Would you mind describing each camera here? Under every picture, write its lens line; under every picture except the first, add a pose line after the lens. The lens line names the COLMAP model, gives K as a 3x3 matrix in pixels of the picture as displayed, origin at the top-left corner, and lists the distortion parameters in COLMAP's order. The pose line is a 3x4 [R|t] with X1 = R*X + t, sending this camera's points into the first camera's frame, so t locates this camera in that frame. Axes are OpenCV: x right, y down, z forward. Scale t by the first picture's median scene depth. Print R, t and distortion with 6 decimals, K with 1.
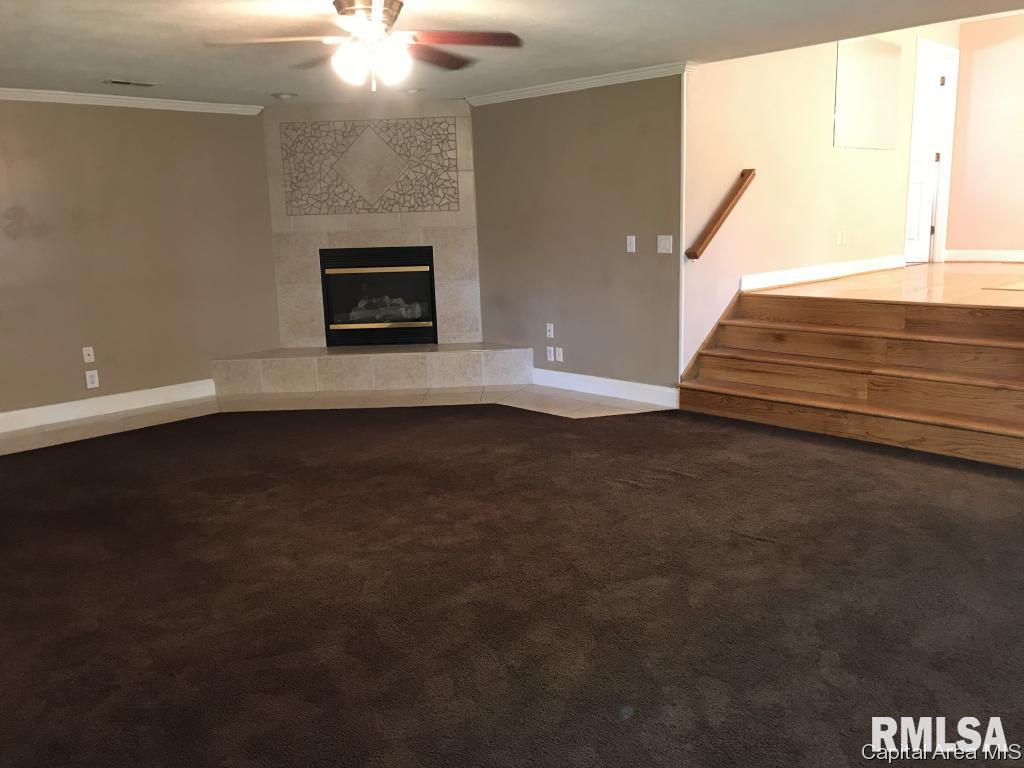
lens RADIAL K [[828.9, 0, 512.0], [0, 828.9, 384.0], [0, 0, 1]] dist [0.001974, 0.036931]
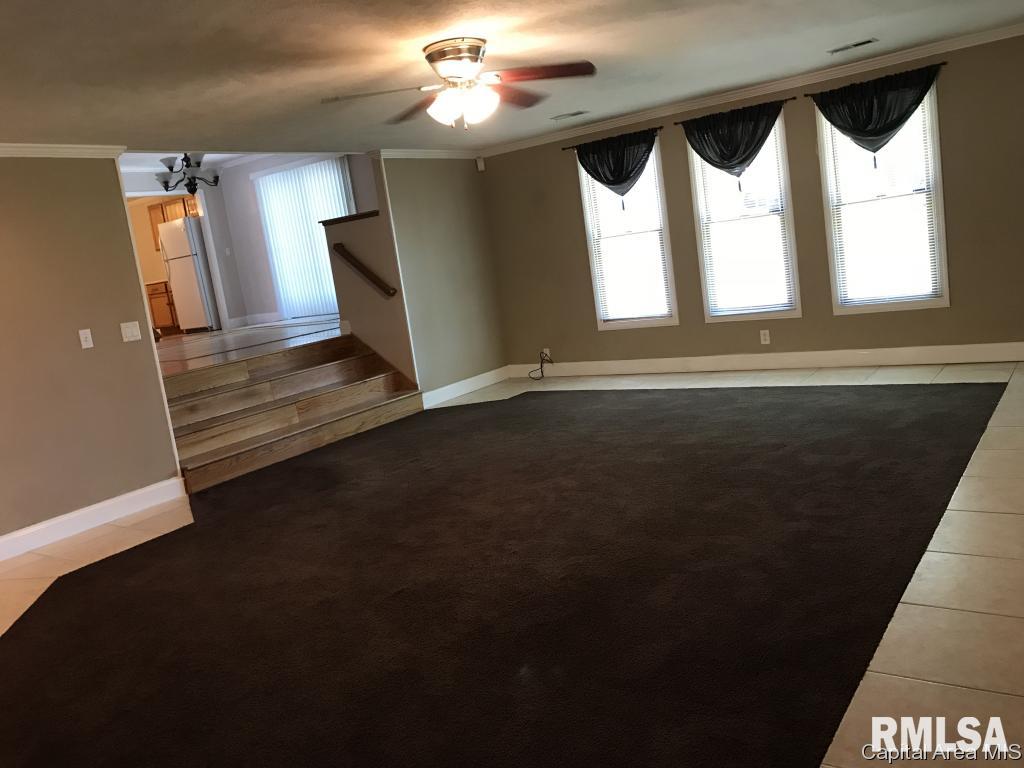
lens RADIAL K [[828.9, 0, 512.0], [0, 828.9, 384.0], [0, 0, 1]] dist [0.001974, 0.036931]
pose [[-0.158706, -0.105105, 0.981716, -0.860645], [0.343526, 0.926313, 0.154708, -0.117791], [-0.925636, 0.361798, -0.110905, 0.773243]]
